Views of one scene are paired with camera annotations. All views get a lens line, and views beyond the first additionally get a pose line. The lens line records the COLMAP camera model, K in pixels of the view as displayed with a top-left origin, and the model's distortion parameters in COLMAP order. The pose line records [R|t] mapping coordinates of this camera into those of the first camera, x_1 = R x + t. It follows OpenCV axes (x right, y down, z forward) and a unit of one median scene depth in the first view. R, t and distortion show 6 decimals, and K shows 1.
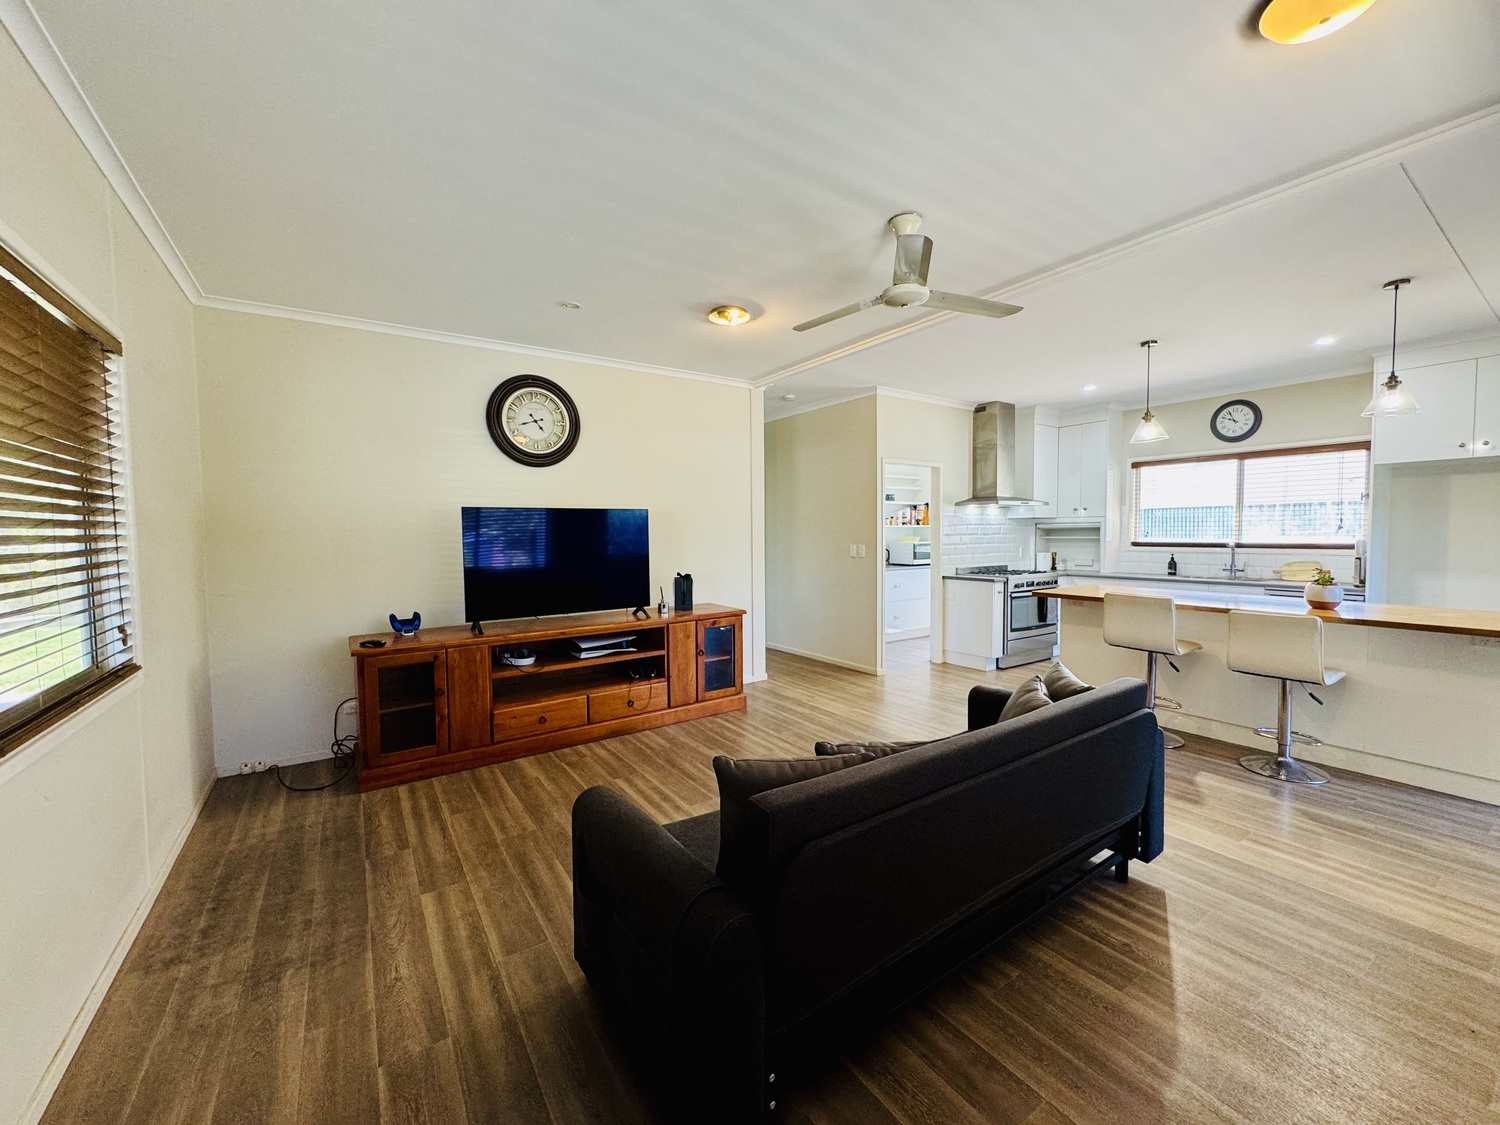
lens RADIAL K [[593.0, 0, 752.4], [0, 593.0, 557.8], [0, 0, 1]] dist [0.001686, -0.000321]
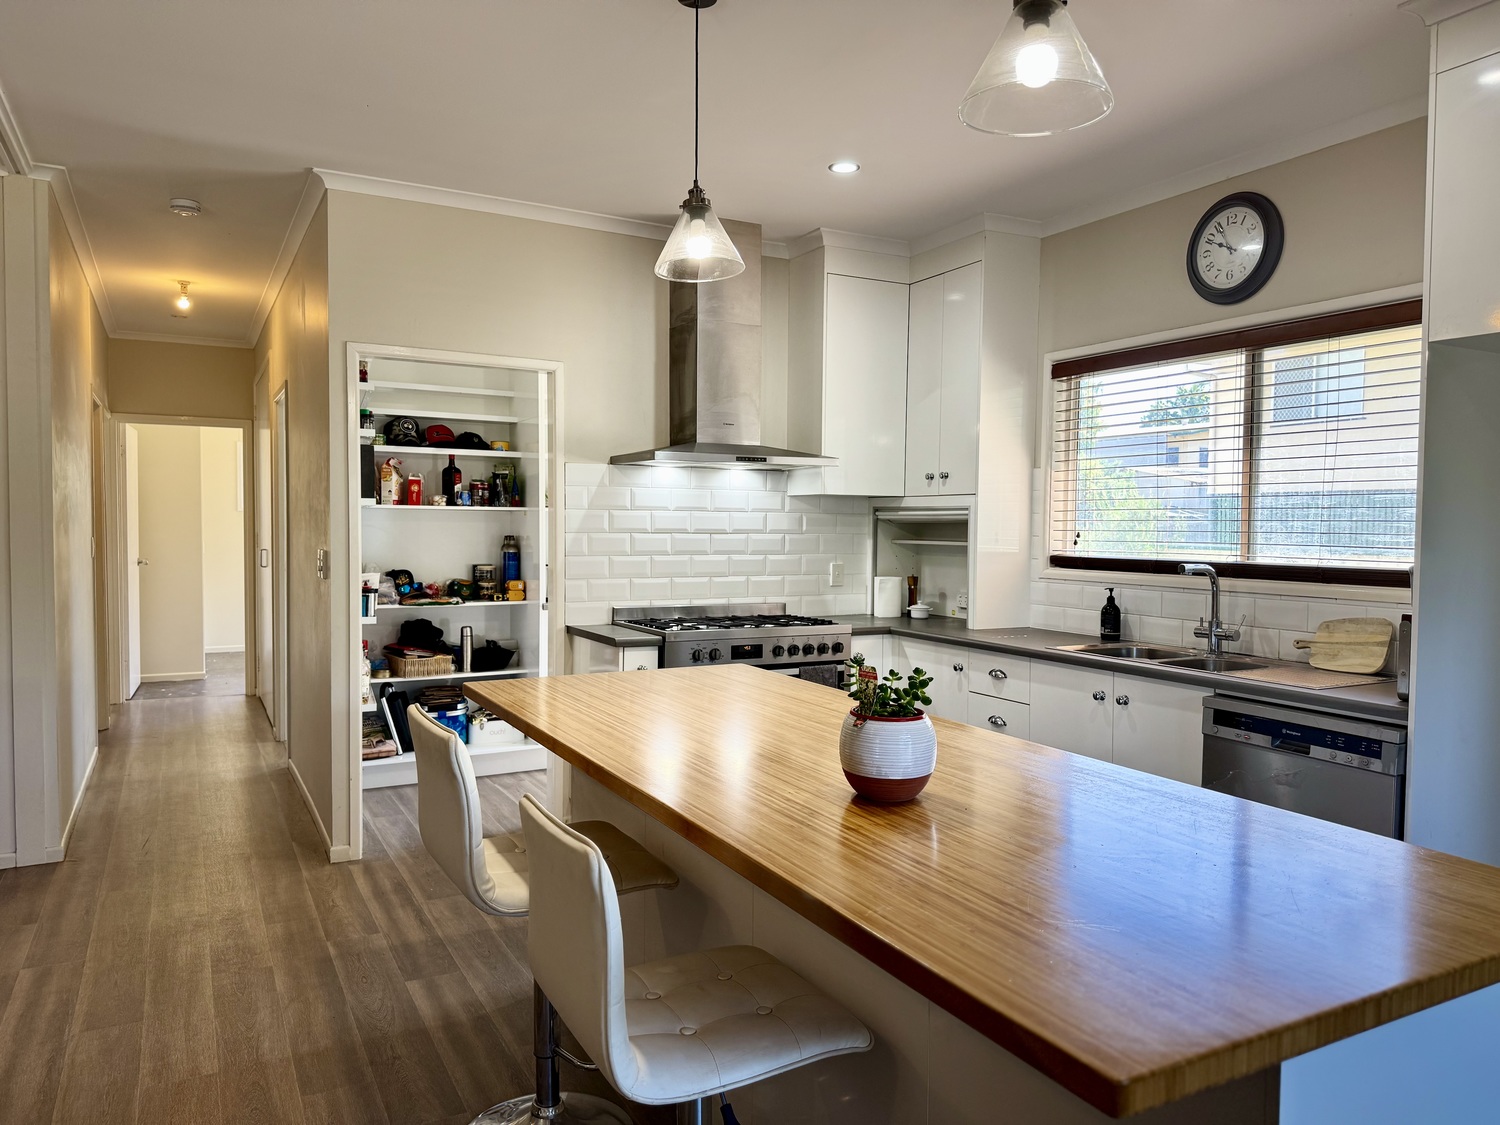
lens RADIAL K [[1039.3, 0, 747.0], [0, 1039.3, 564.4], [0, 0, 1]] dist [0.002801, -0.004696]
pose [[0.993868, 0.022016, -0.108359, 0.592739], [-0.022805, 0.999722, -0.006044, -0.014079], [0.108196, 0.008478, 0.994093, 0.302640]]
